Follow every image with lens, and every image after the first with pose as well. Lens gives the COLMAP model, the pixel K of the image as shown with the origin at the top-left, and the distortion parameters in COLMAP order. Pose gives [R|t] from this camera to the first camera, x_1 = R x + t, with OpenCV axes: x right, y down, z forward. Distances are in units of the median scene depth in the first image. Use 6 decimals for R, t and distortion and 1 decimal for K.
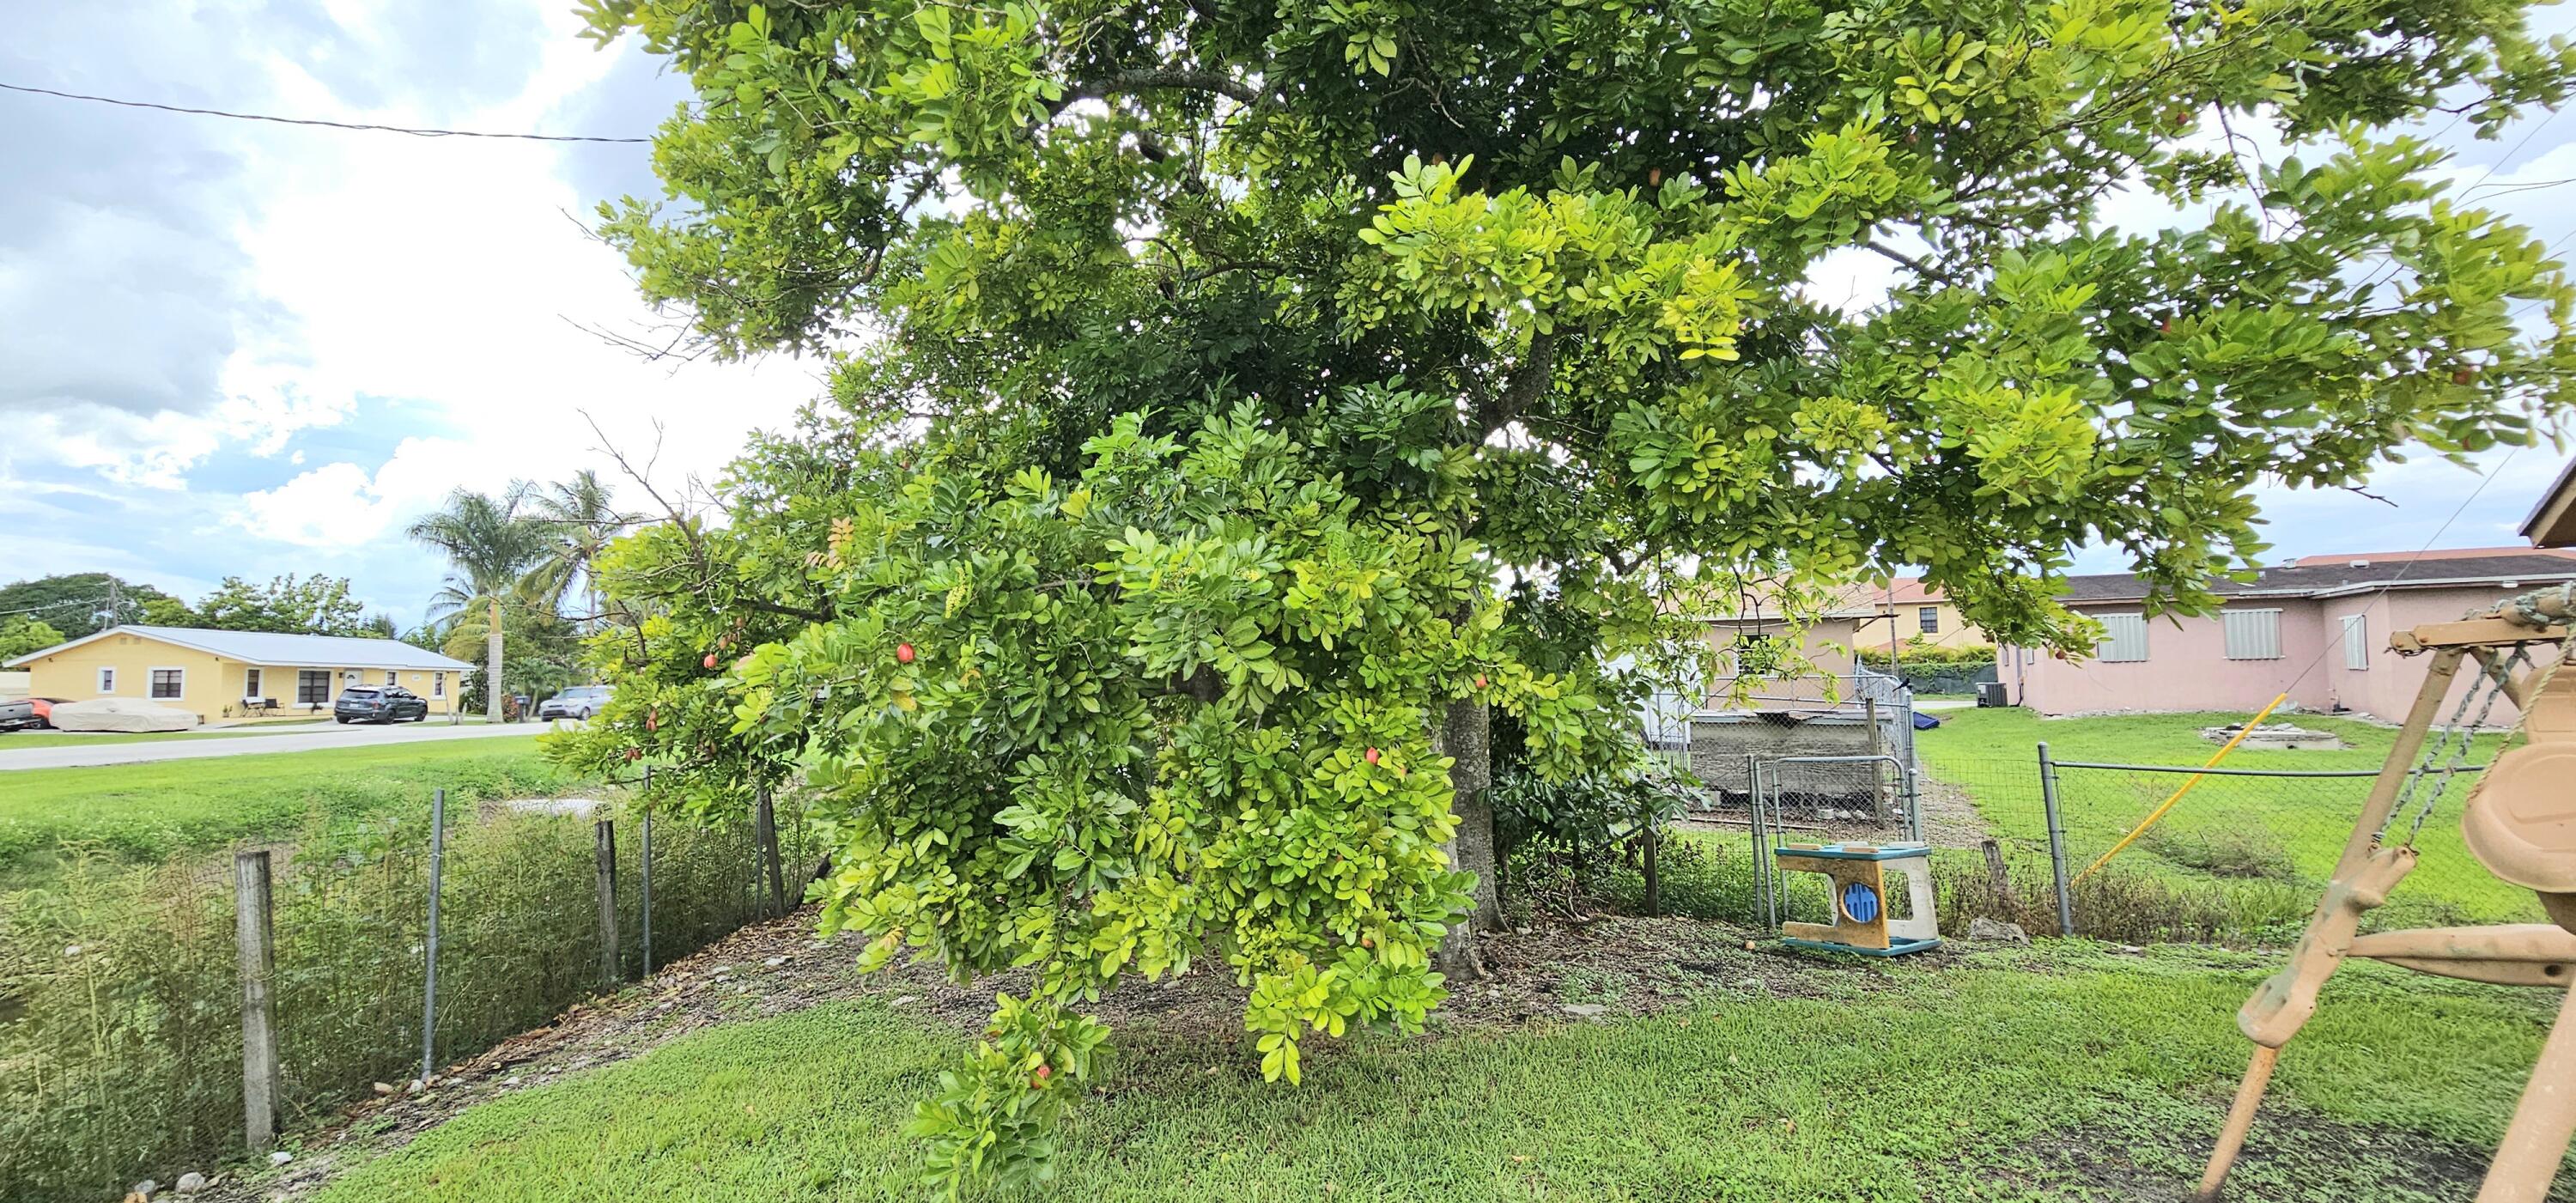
lens RADIAL K [[1051.2, 0, 1292.9], [0, 1051.2, 606.8], [0, 0, 1]] dist [0.000490, -0.000621]
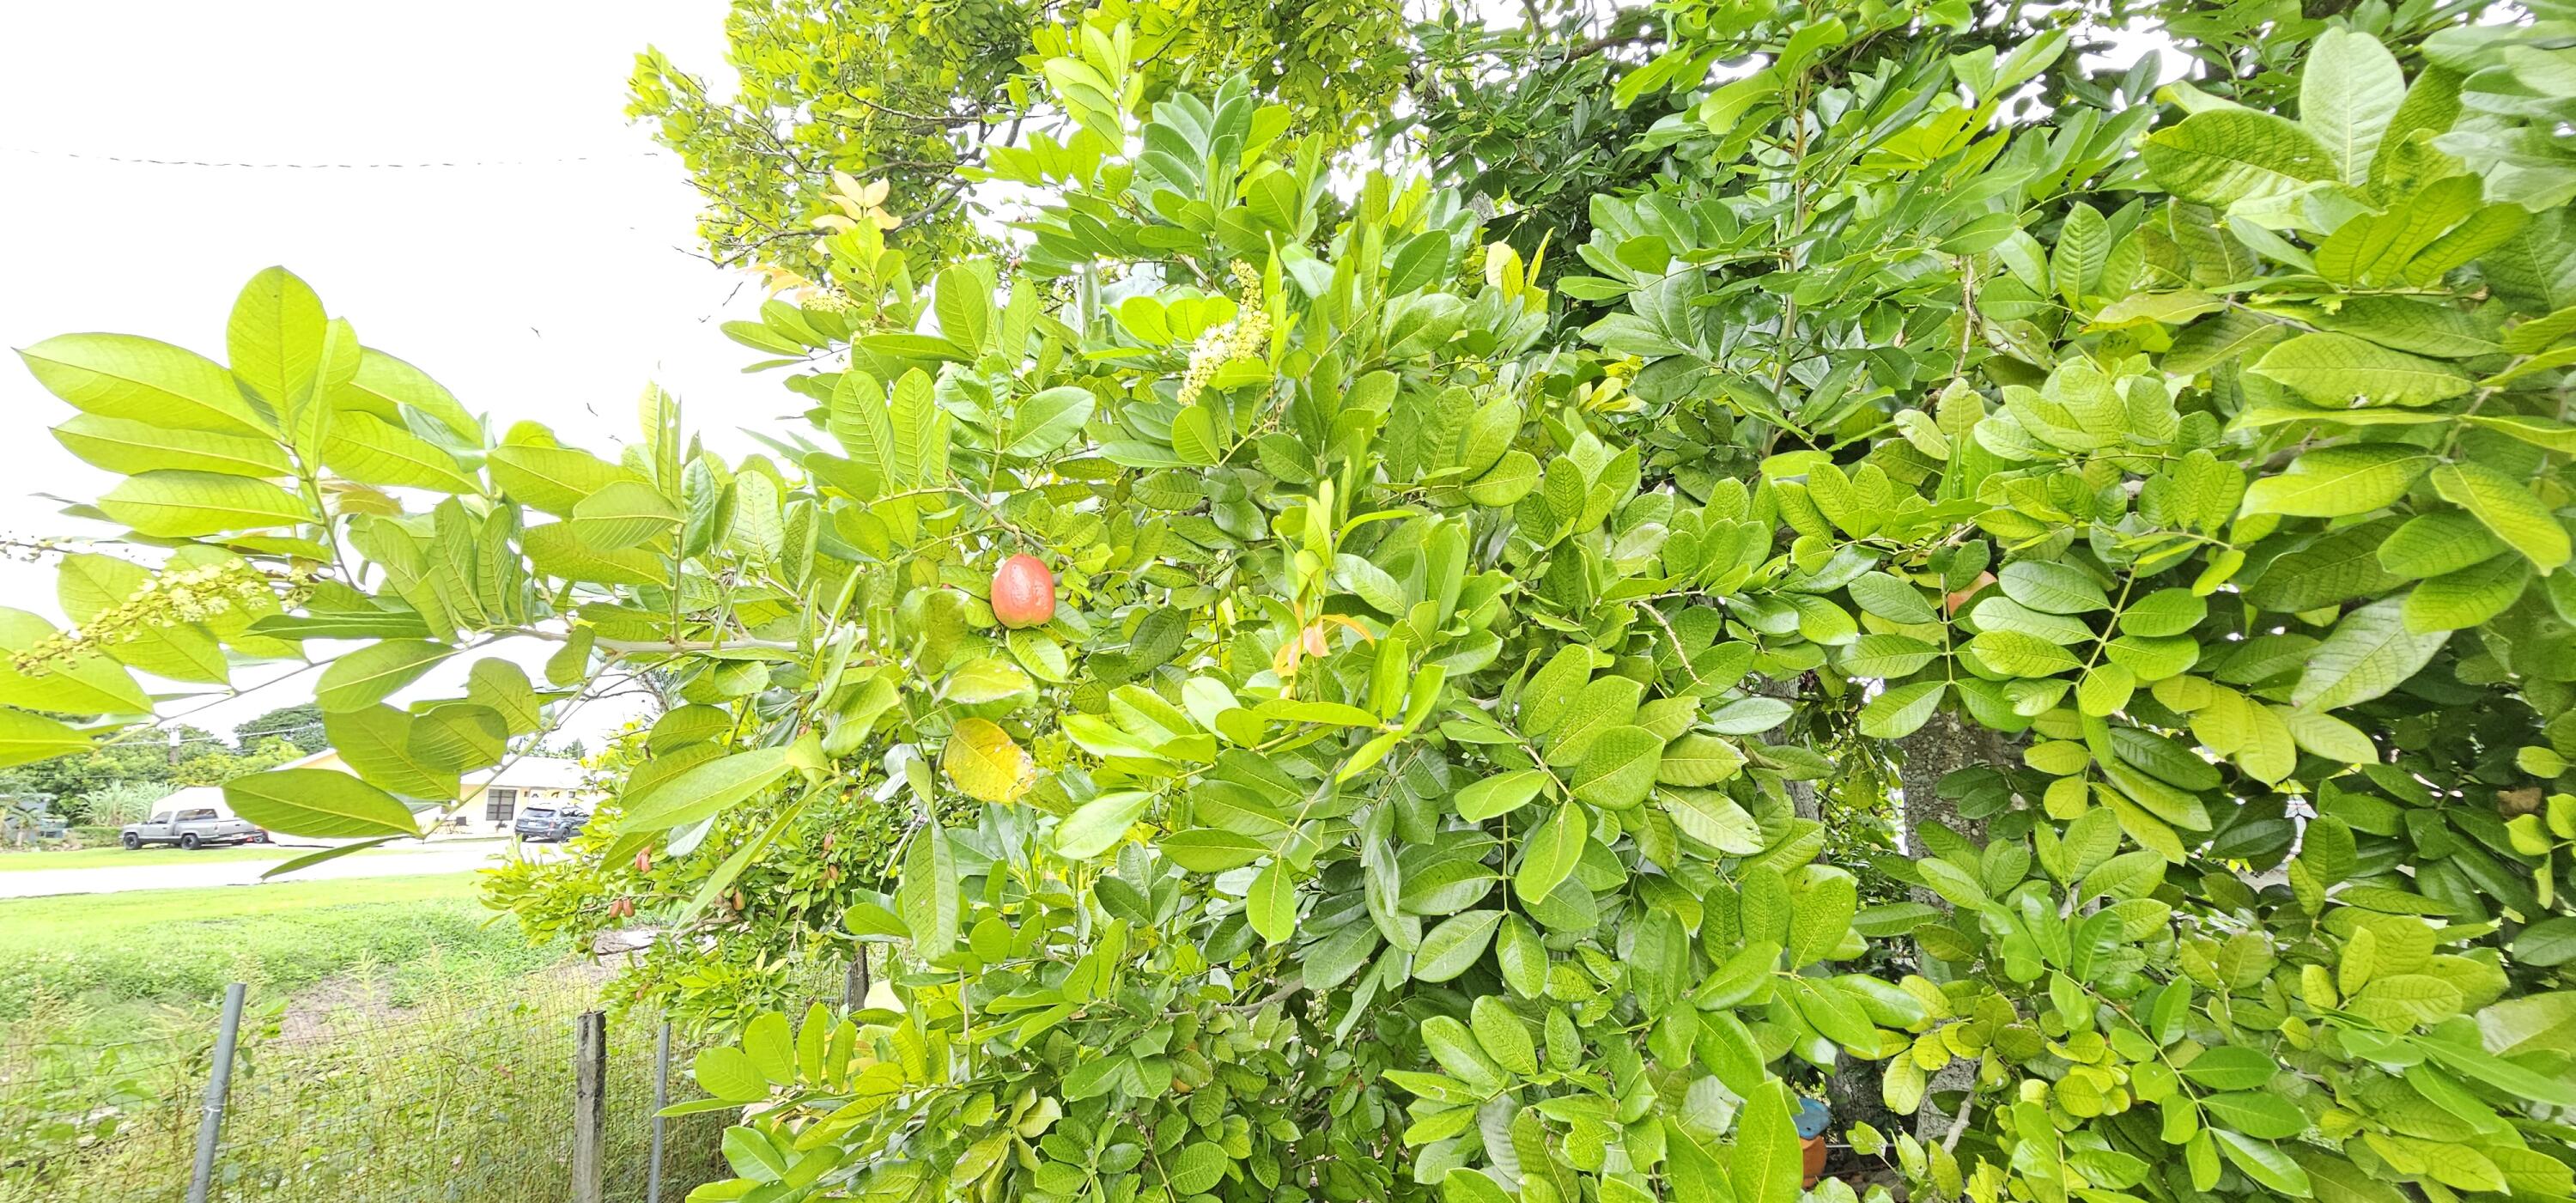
lens RADIAL K [[1051.2, 0, 1291.5], [0, 1051.2, 598.6], [0, 0, 1]] dist [0.000490, -0.000621]
pose [[0.988921, -0.017968, -0.147353, -0.218037], [-0.001436, 0.991443, -0.130533, 0.064604], [0.148438, 0.129298, 0.980433, 0.614077]]
